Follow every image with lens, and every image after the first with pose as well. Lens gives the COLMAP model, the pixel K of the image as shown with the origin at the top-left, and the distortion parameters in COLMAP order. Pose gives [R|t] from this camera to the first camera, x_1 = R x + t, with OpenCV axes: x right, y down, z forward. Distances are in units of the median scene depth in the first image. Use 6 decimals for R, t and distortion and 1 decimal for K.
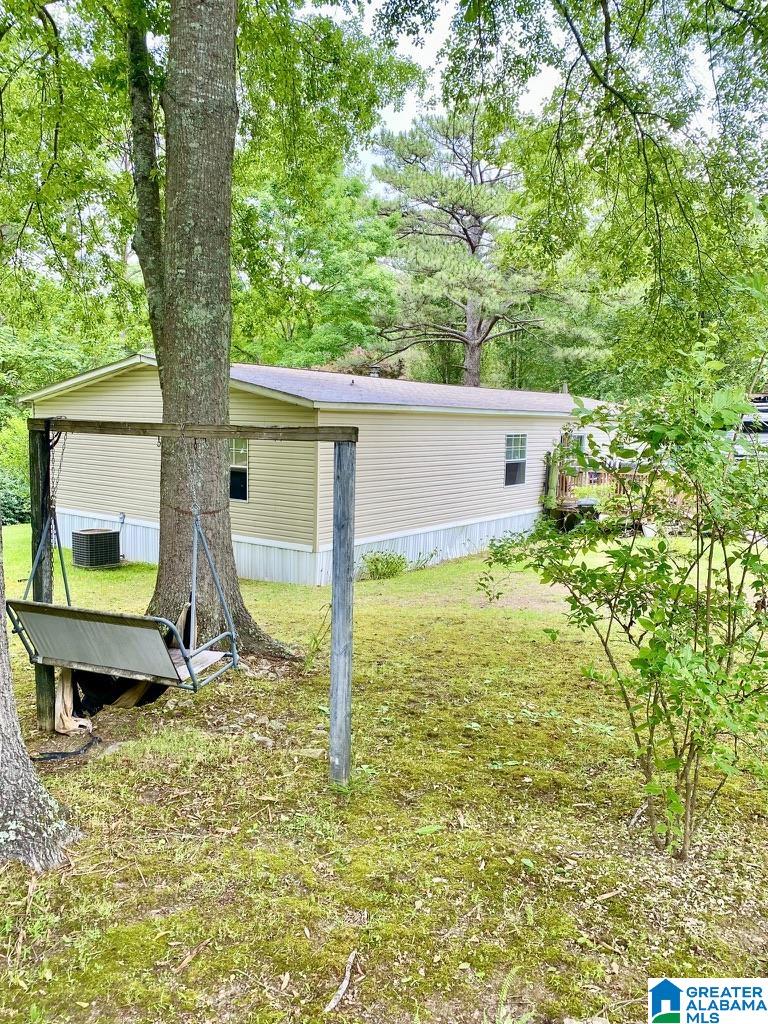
lens RADIAL K [[782.7, 0, 382.9], [0, 782.7, 499.8], [0, 0, 1]] dist [0.023437, -0.000094]
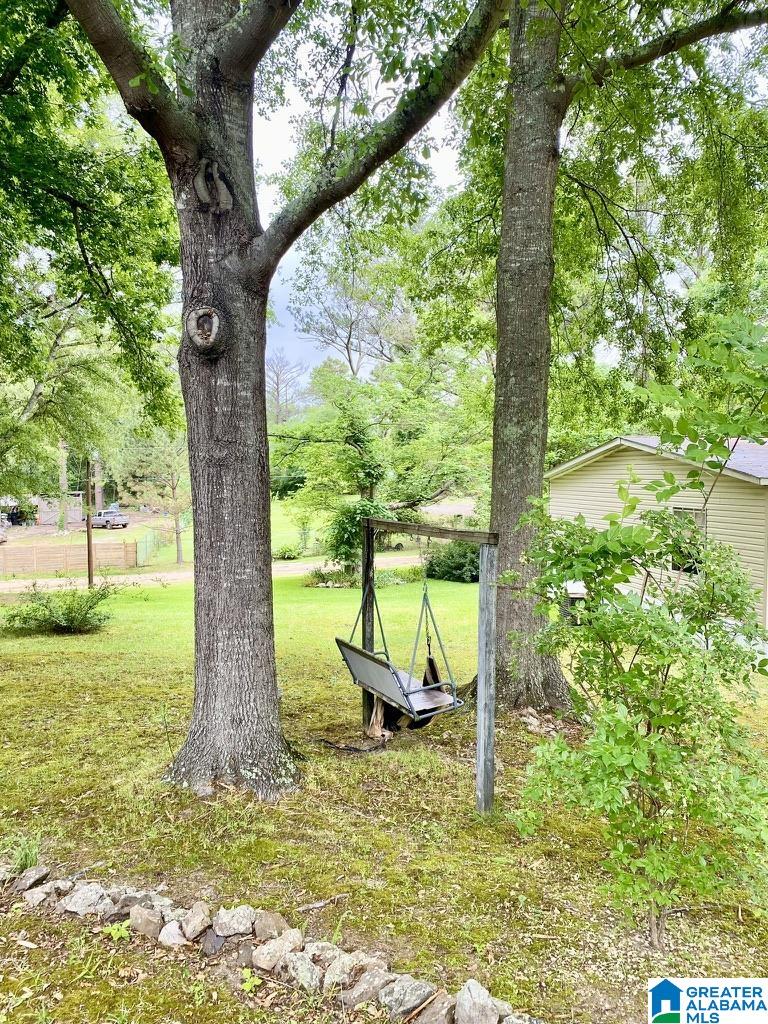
lens RADIAL K [[767.1, 0, 384.0], [0, 767.1, 512.0], [0, 0, 1]] dist [0.045007, -0.016768]
pose [[0.739141, 0.000060, -0.673550, 0.447934], [-0.043358, 0.997930, -0.047492, -0.039126], [0.672153, 0.064307, 0.737614, -0.038752]]
